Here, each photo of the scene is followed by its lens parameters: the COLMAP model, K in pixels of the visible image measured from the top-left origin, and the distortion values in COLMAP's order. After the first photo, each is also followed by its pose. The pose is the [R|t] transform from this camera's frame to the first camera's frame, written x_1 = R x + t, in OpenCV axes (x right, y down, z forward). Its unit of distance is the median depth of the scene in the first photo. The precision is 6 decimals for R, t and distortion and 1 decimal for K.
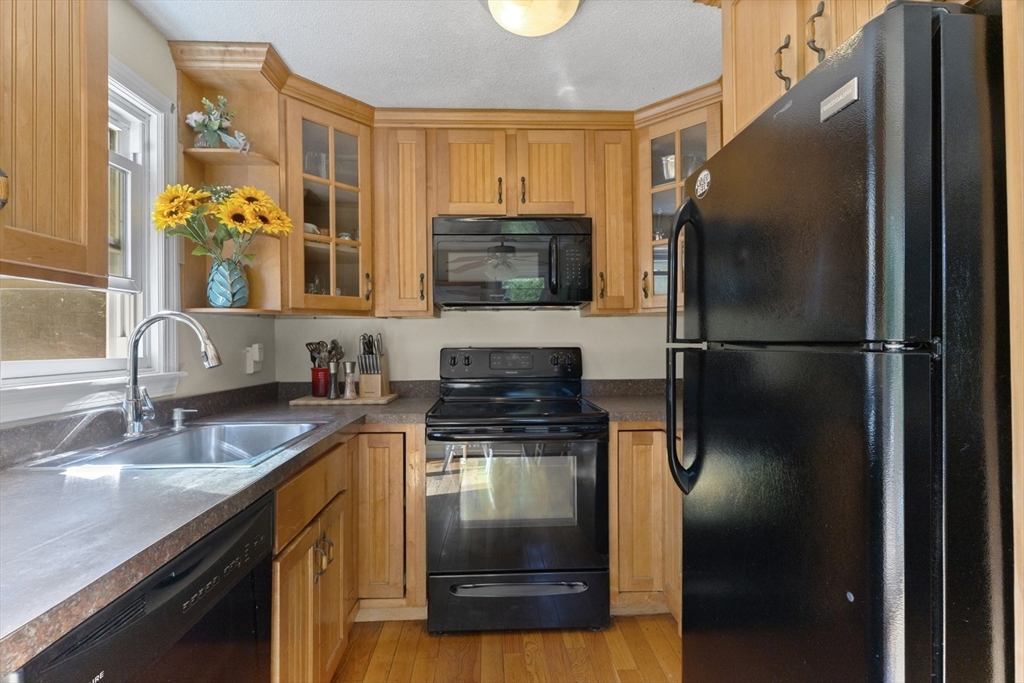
lens RADIAL K [[470.1, 0, 510.5], [0, 470.1, 345.0], [0, 0, 1]] dist [0.004612, 0.000406]
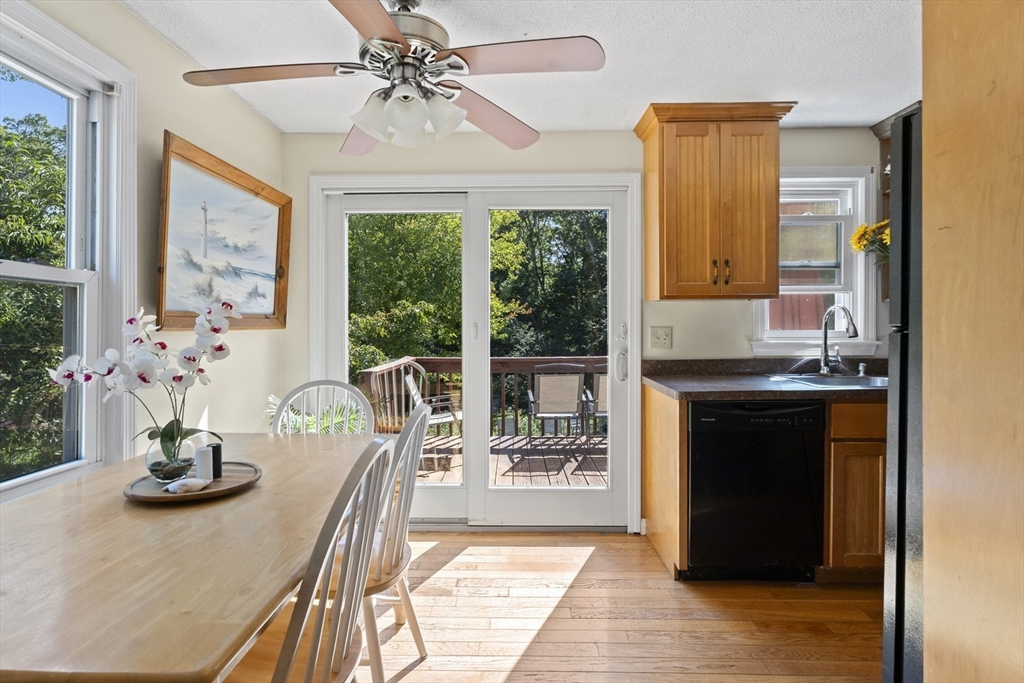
lens RADIAL K [[522.1, 0, 509.5], [0, 522.1, 332.2], [0, 0, 1]] dist [-0.005931, 0.002383]
pose [[-0.057980, 0.011907, -0.998247, 1.134120], [0.005343, 0.999918, 0.011617, 0.001857], [0.998303, -0.004660, -0.058039, -0.092605]]
